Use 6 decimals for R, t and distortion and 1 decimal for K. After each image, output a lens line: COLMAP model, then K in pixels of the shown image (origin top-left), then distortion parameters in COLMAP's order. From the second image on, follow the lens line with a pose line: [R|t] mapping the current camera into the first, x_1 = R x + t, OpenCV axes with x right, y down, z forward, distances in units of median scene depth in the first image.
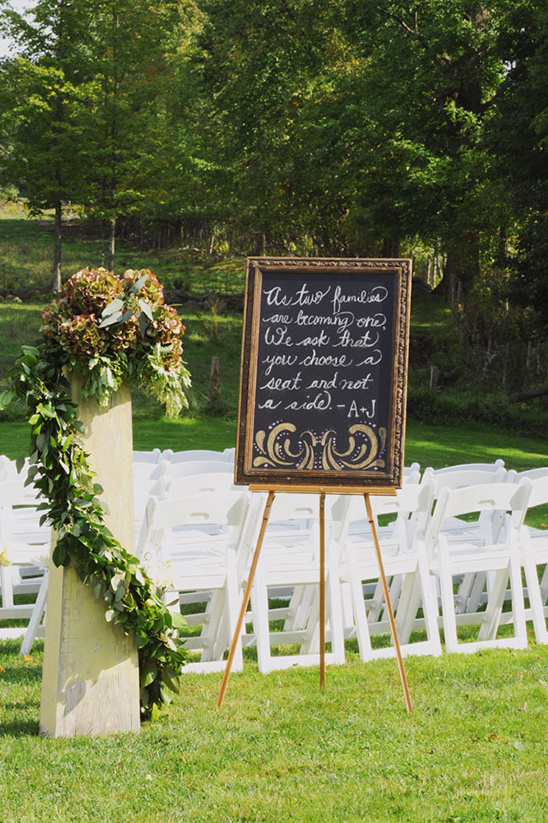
lens RADIAL K [[1305.1, 0, 274.0], [0, 1305.1, 411.5], [0, 0, 1]] dist [0.145423, 0.011178]
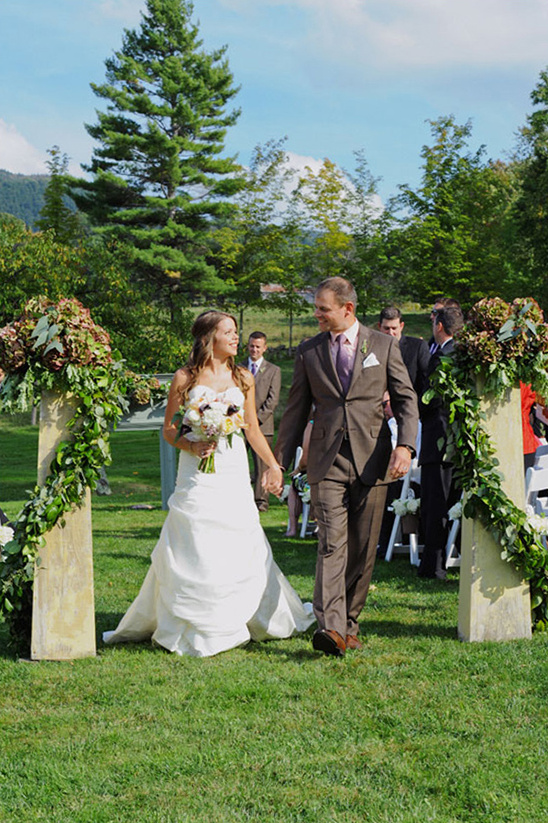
lens RADIAL K [[1305.1, 0, 274.0], [0, 1305.1, 411.5], [0, 0, 1]] dist [0.145423, 0.011178]
pose [[0.938989, -0.008045, -0.343854, 0.116239], [0.021560, 0.999137, 0.035501, -0.045930], [0.343271, -0.040748, 0.938352, -0.348643]]
